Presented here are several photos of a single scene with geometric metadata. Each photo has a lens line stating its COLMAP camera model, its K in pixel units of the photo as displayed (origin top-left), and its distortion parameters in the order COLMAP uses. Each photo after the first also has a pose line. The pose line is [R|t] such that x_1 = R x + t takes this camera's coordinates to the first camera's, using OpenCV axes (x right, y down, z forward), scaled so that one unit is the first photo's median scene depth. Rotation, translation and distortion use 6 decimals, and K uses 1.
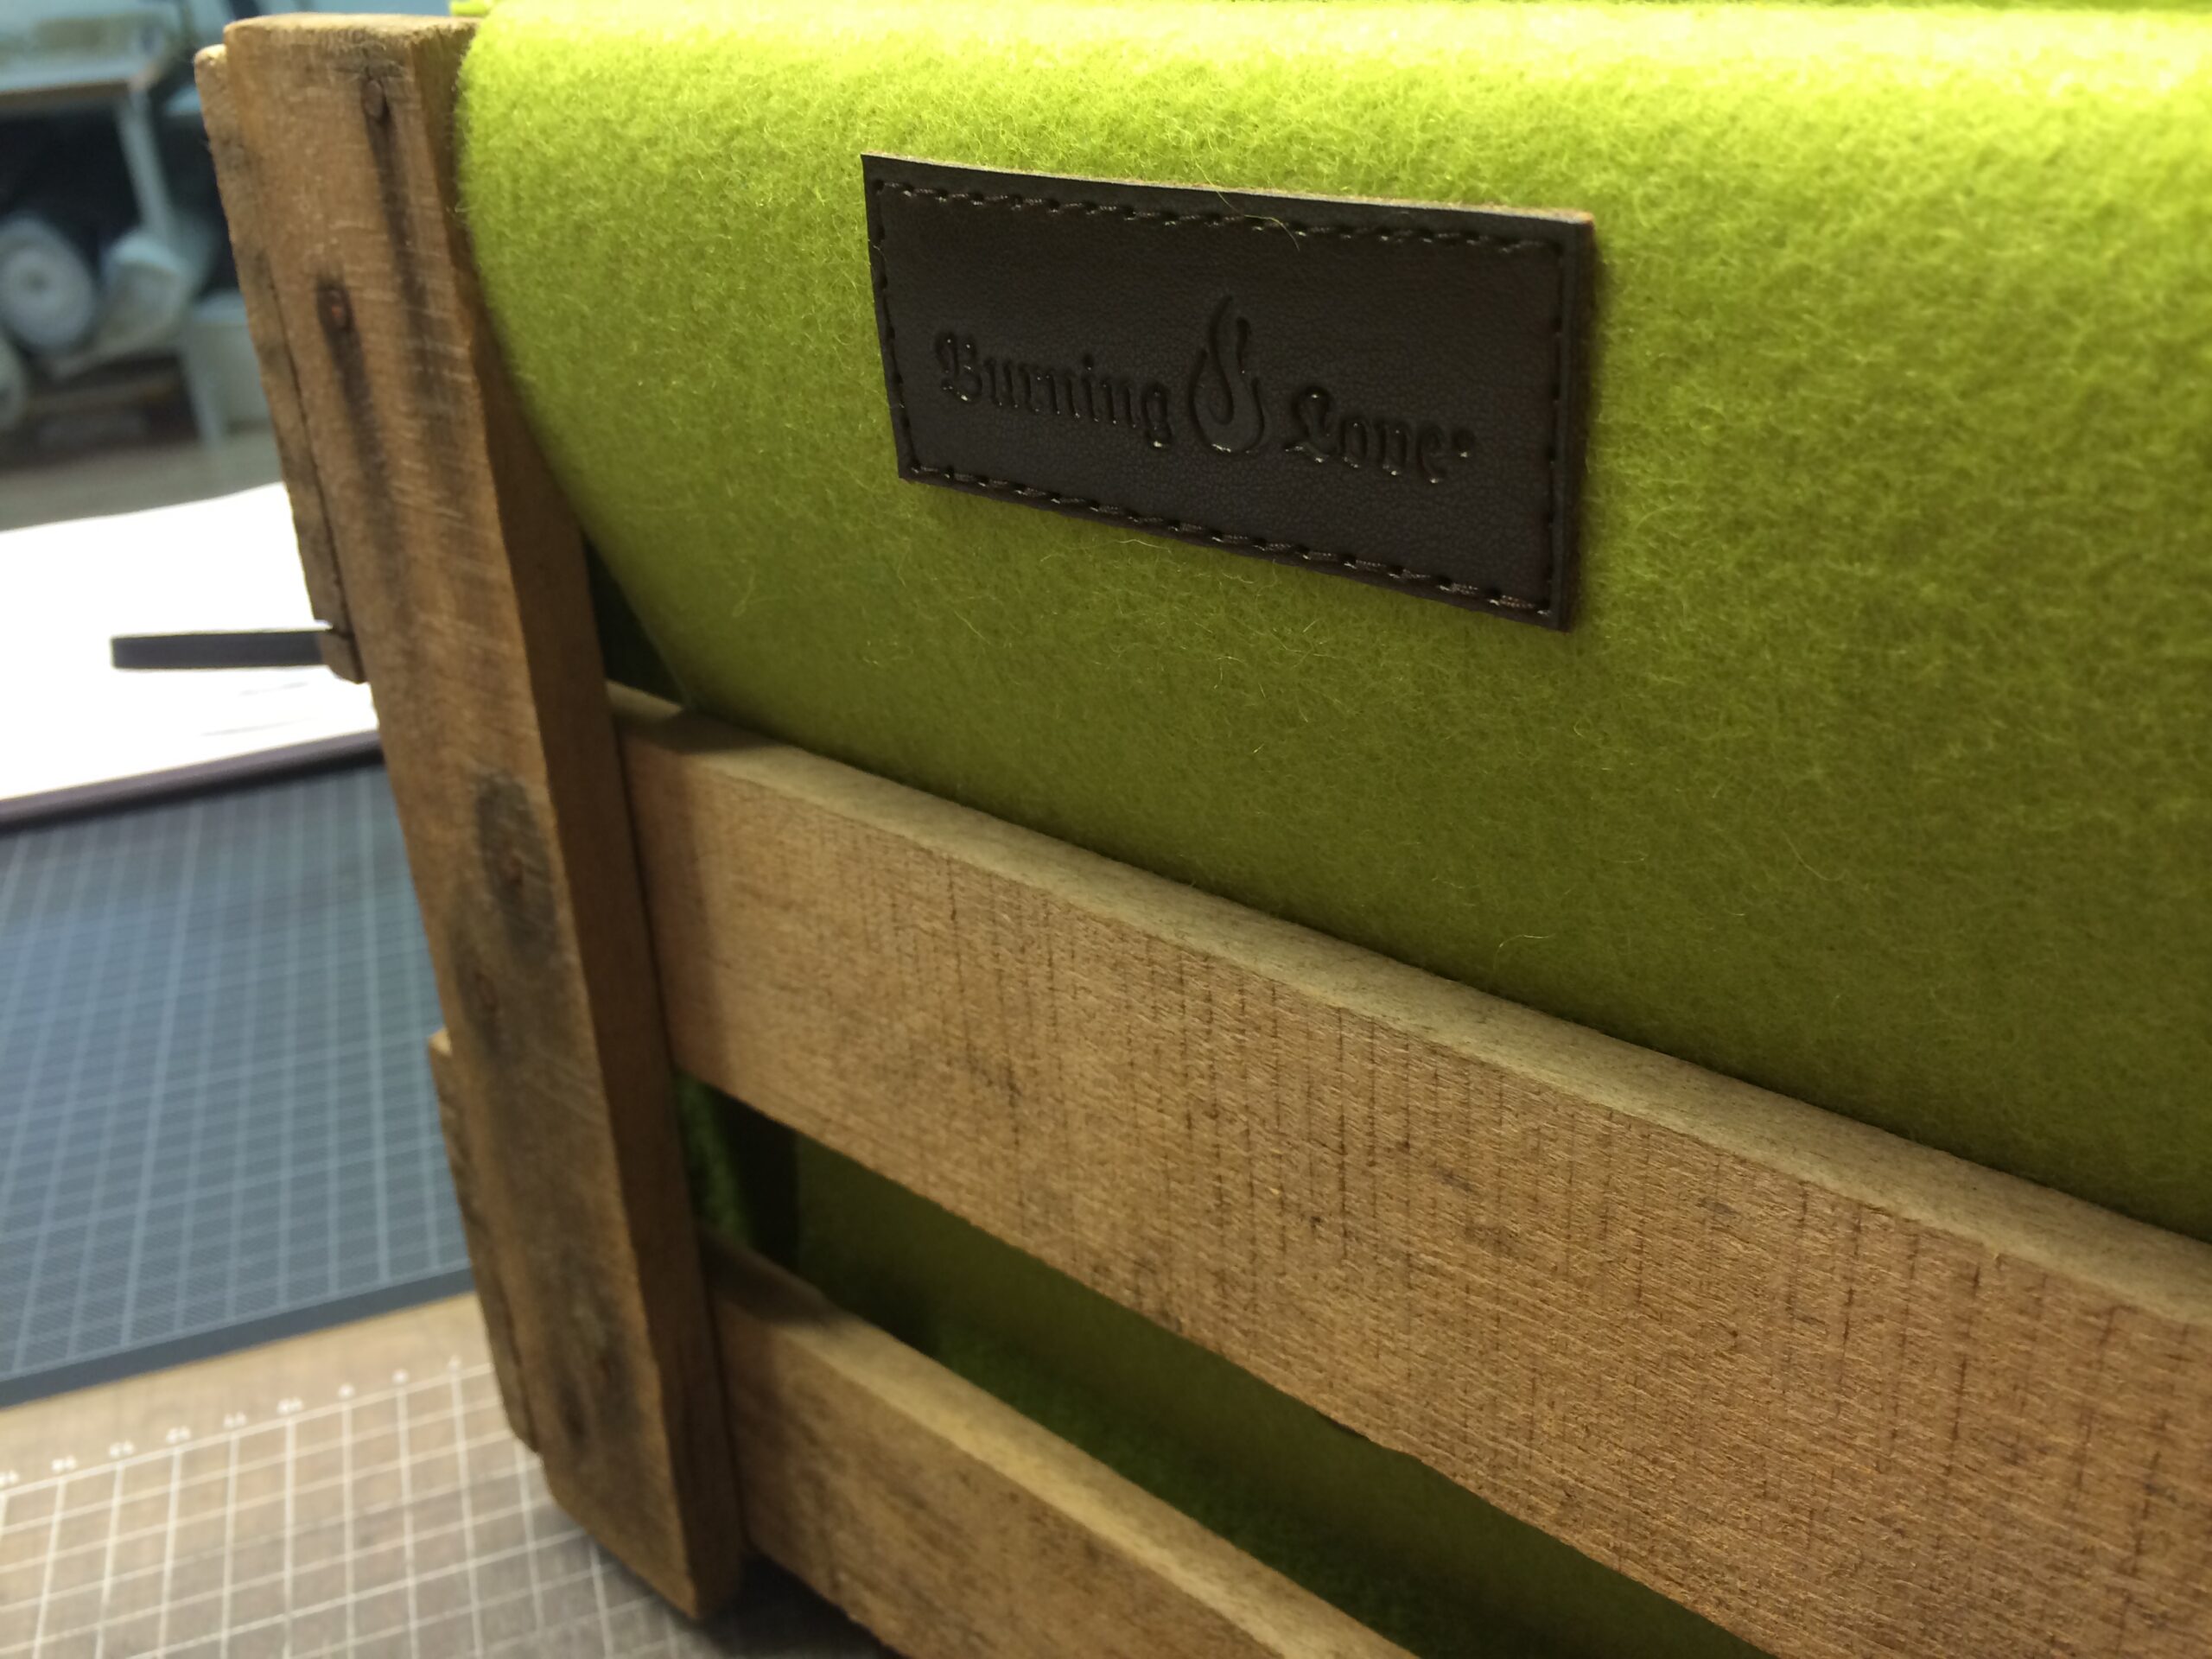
lens RADIAL K [[1949.5, 0, 1106.0], [0, 1949.5, 829.5], [0, 0, 1]] dist [0.068340, -0.139805]
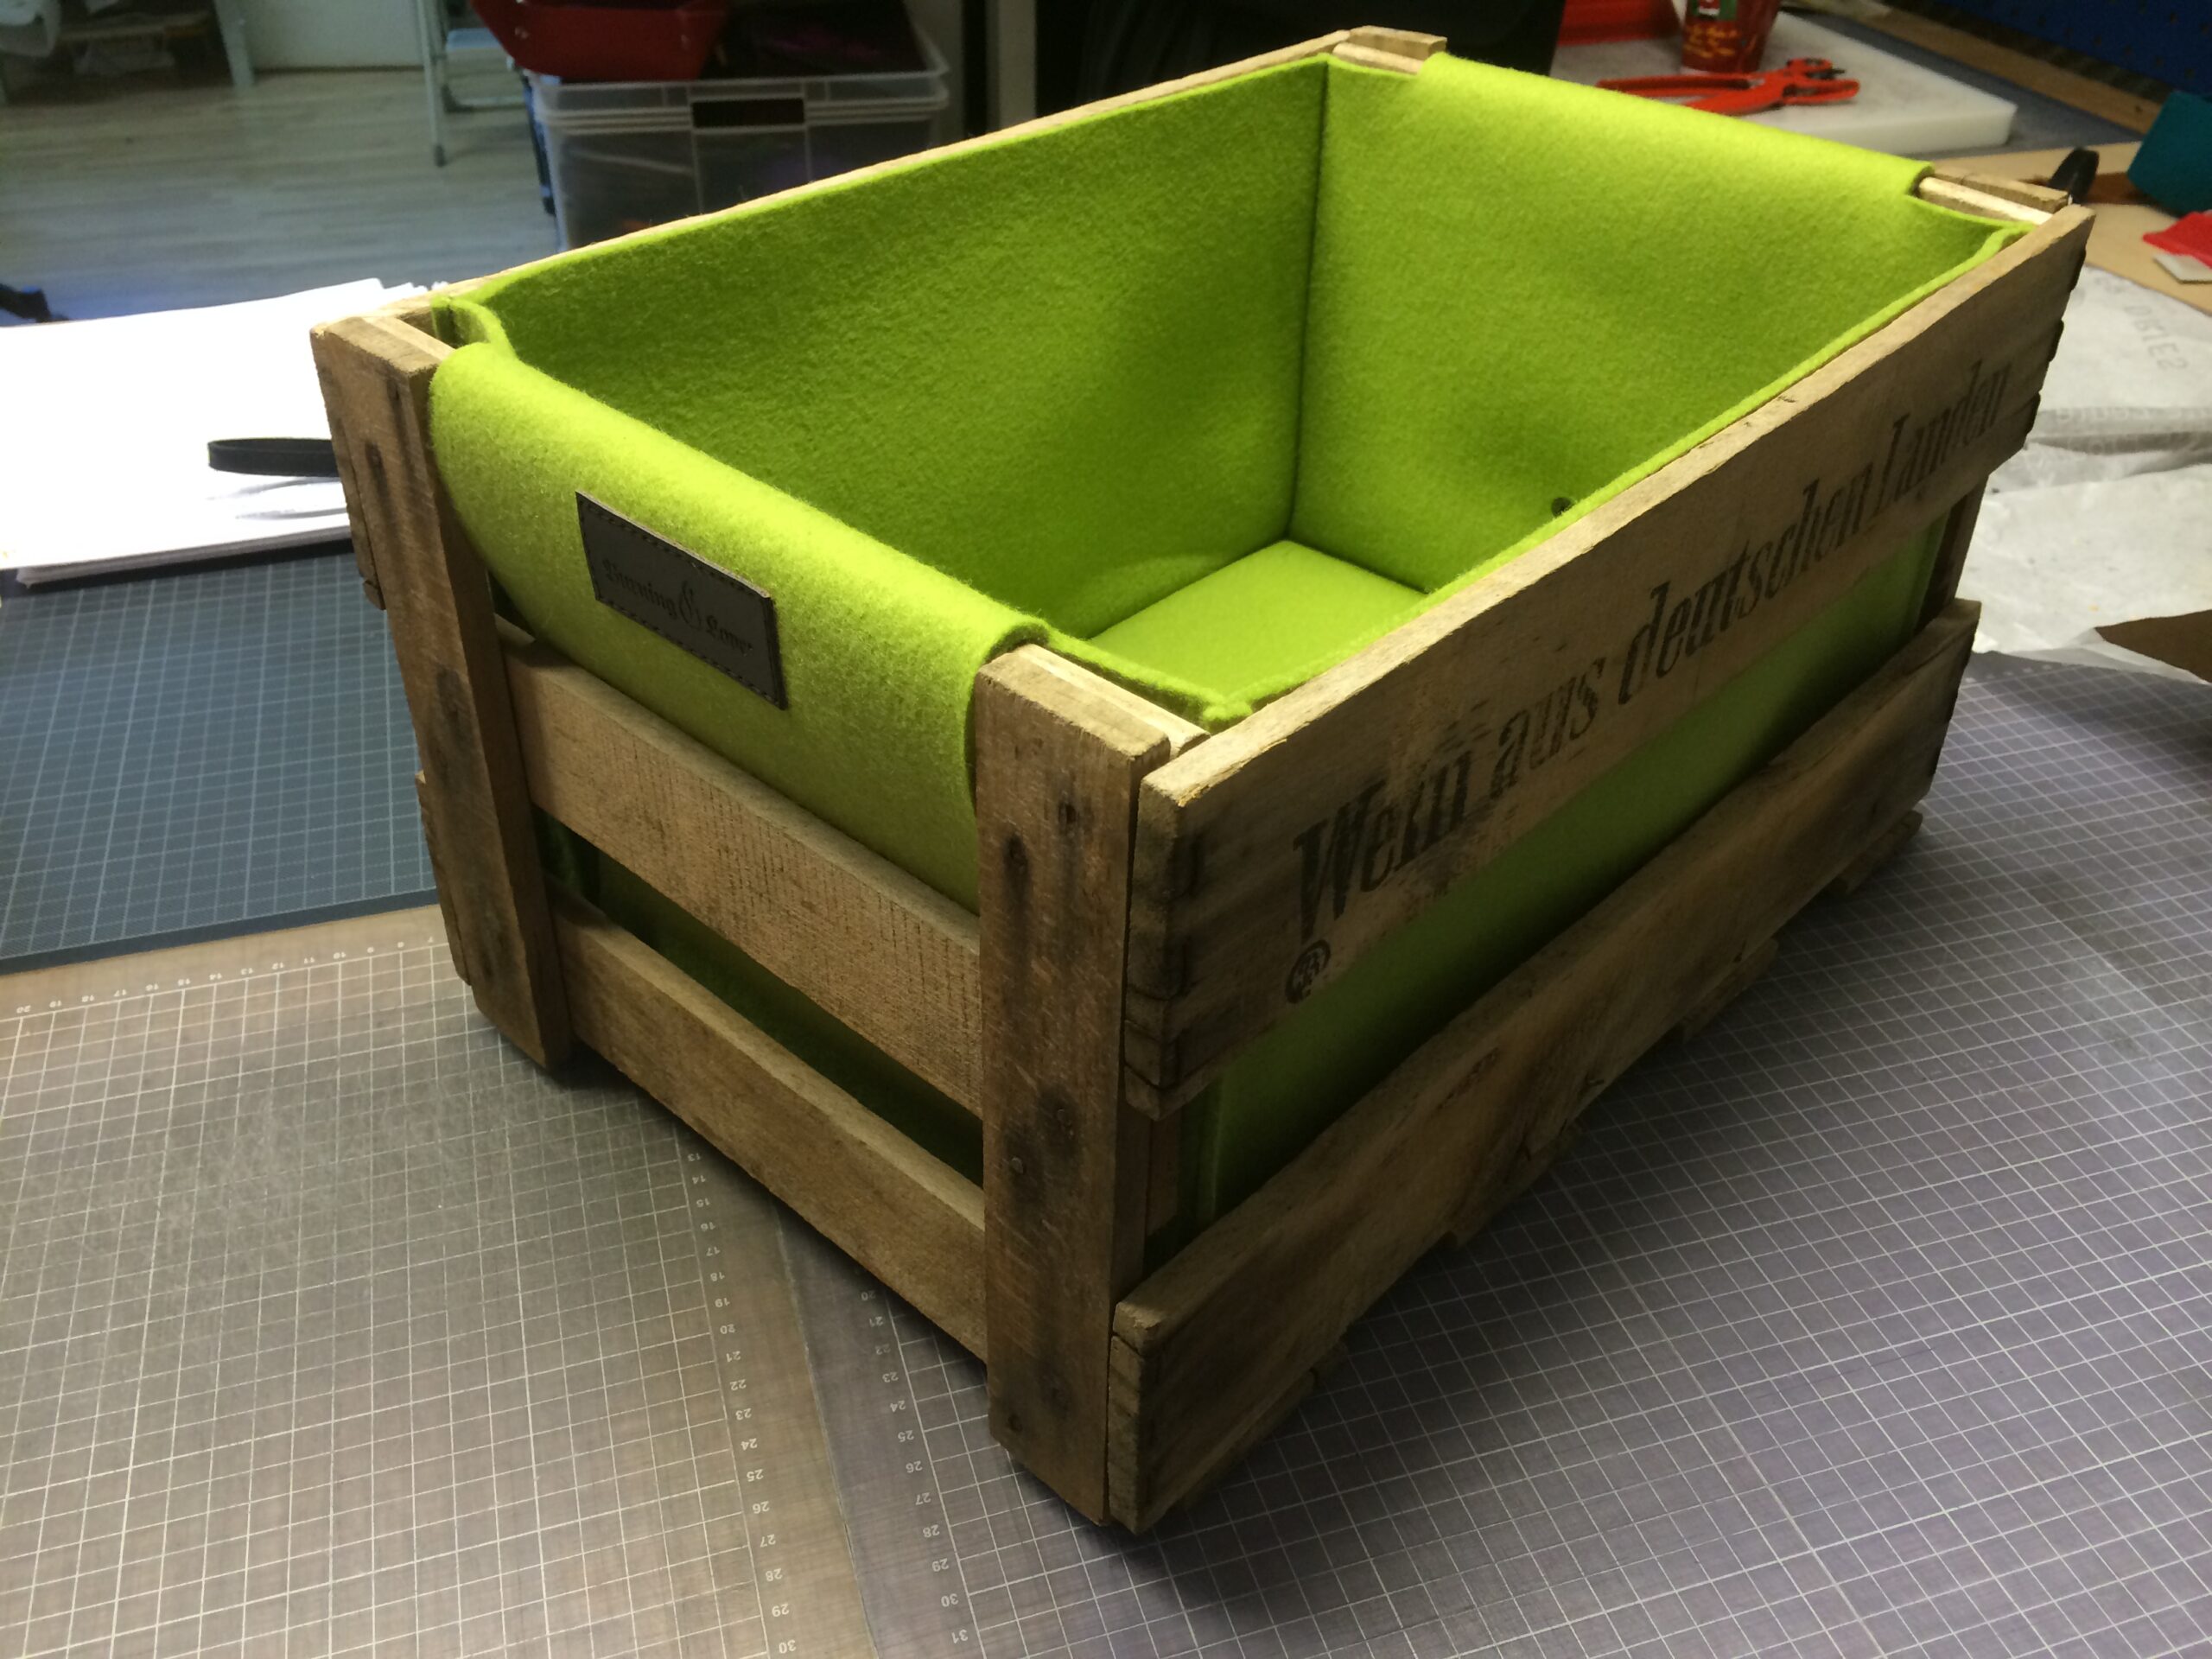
lens RADIAL K [[1929.3, 0, 1106.0], [0, 1929.3, 829.5], [0, 0, 1]] dist [0.079796, -0.110225]
pose [[0.997167, 0.075212, 0.001454, 0.389872], [-0.074443, 0.983821, 0.162953, -0.233475], [0.010826, -0.162599, 0.986633, -1.042650]]
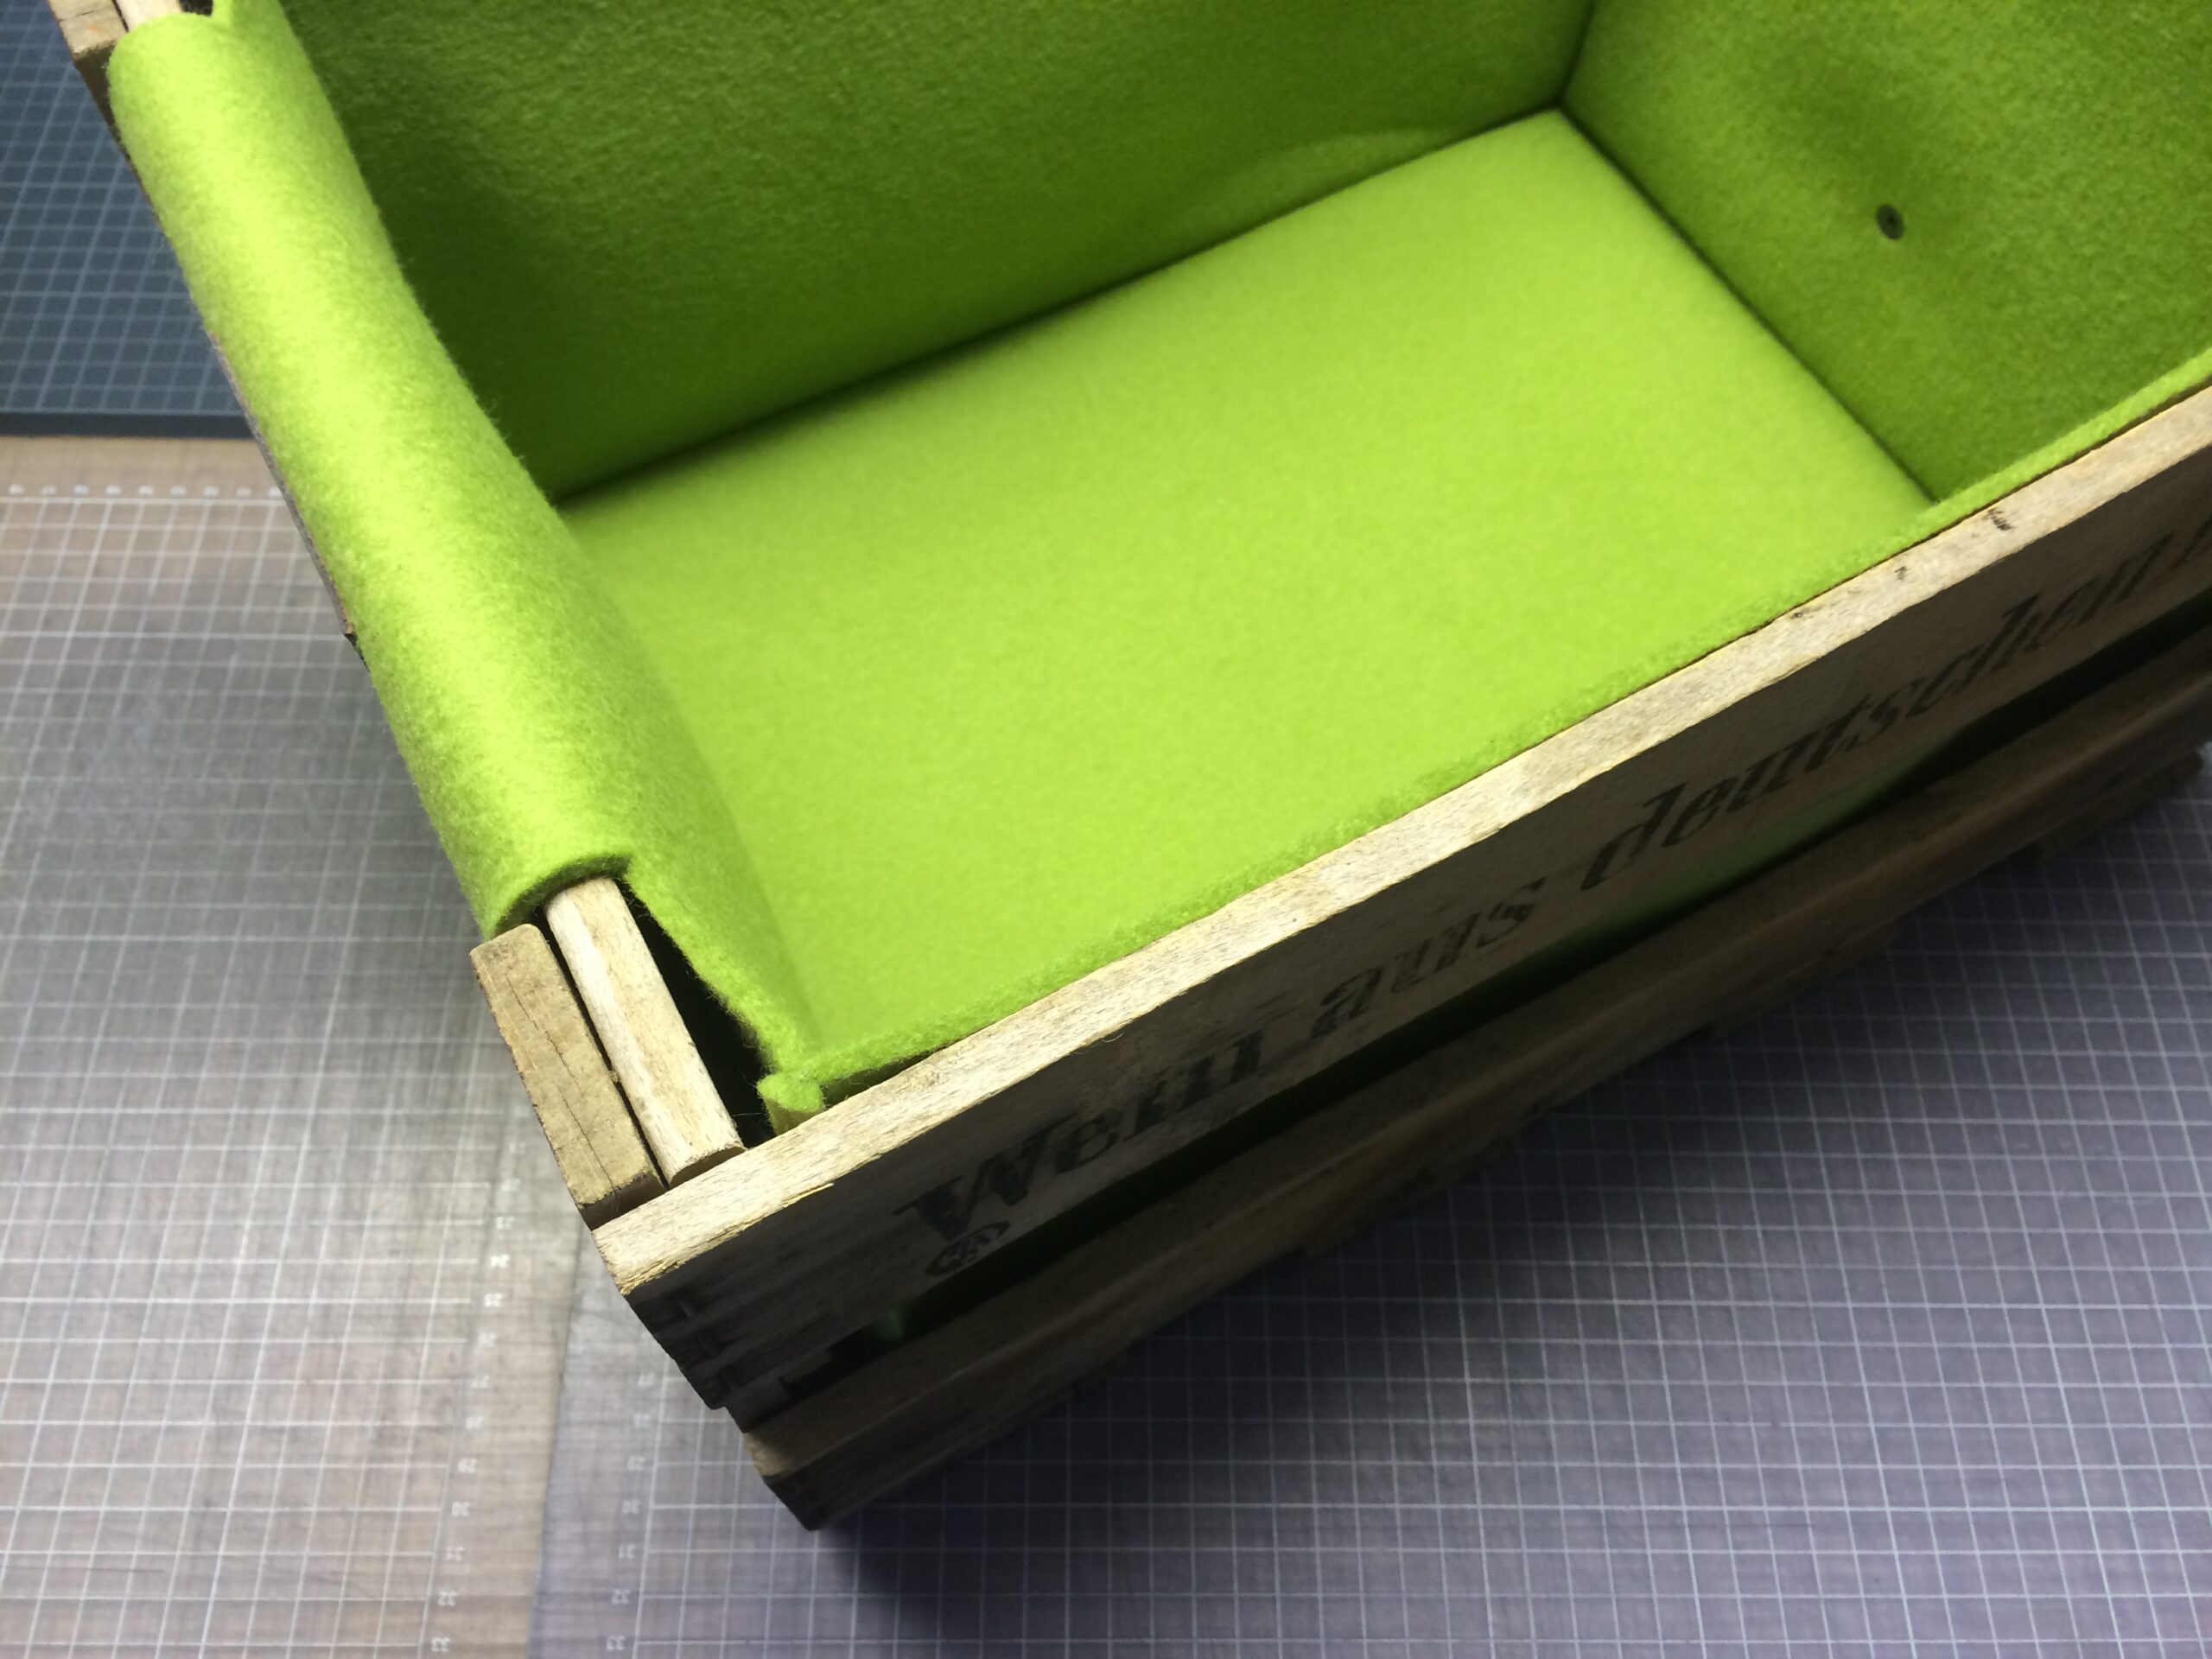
lens RADIAL K [[1944.9, 0, 1106.0], [0, 1944.9, 829.5], [0, 0, 1]] dist [0.070778, -0.113996]
pose [[0.938259, 0.329945, -0.103950, 0.676299], [-0.209070, 0.780251, 0.589489, -0.812490], [0.275606, -0.531361, 0.801060, -0.367550]]
